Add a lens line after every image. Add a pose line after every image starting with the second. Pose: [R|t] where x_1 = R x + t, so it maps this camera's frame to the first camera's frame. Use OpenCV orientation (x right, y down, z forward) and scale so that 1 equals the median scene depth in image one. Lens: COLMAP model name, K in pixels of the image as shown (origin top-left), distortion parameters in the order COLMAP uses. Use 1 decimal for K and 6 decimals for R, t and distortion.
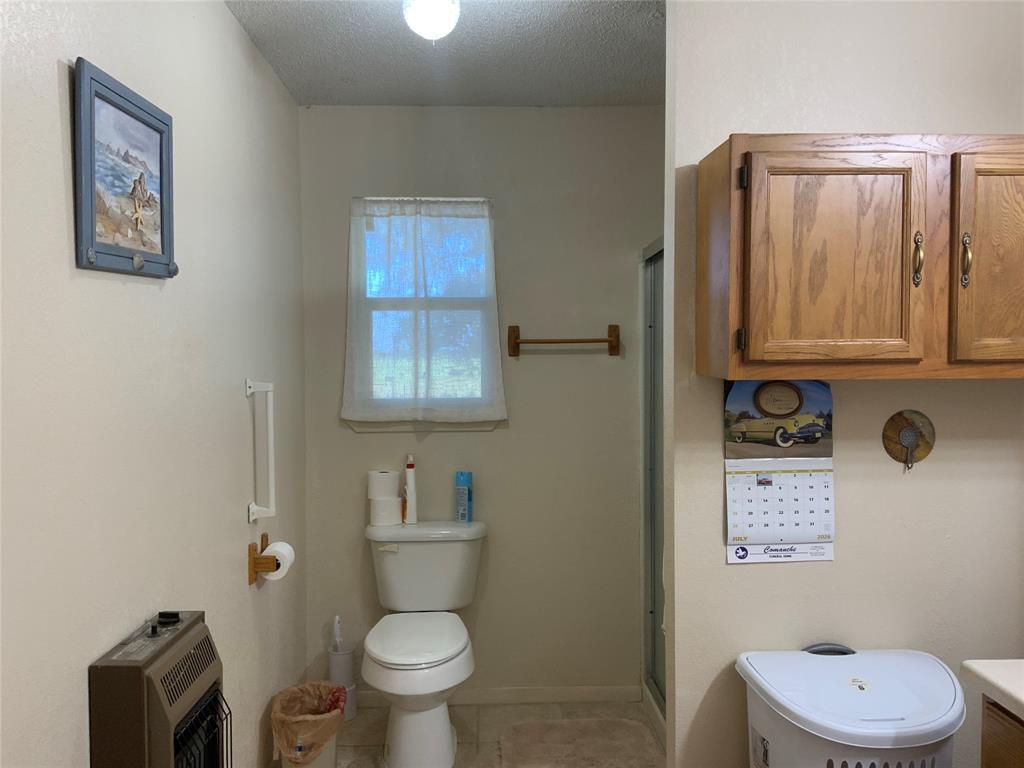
lens RADIAL K [[848.6, 0, 504.5], [0, 848.6, 381.5], [0, 0, 1]] dist [0.042247, -0.115132]
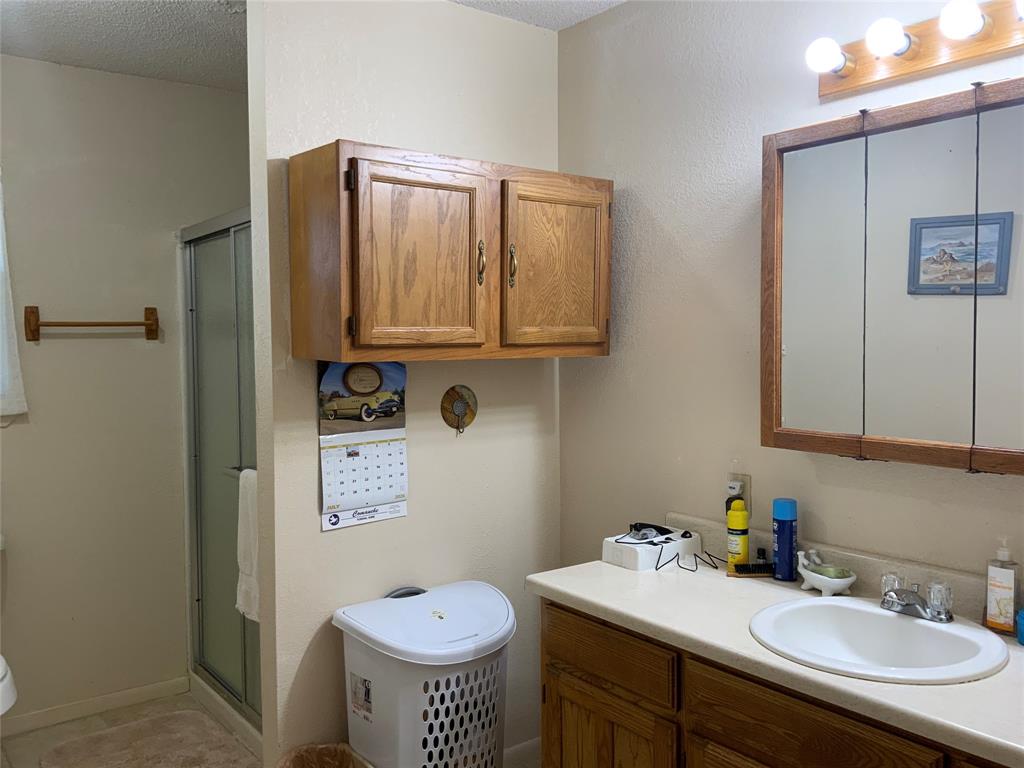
lens RADIAL K [[848.6, 0, 519.9], [0, 848.6, 382.1], [0, 0, 1]] dist [0.042247, -0.115132]
pose [[0.795695, -0.029921, 0.604958, -0.193431], [0.017957, 0.999505, 0.025815, -0.000648], [-0.605431, -0.009678, 0.795839, -0.018925]]
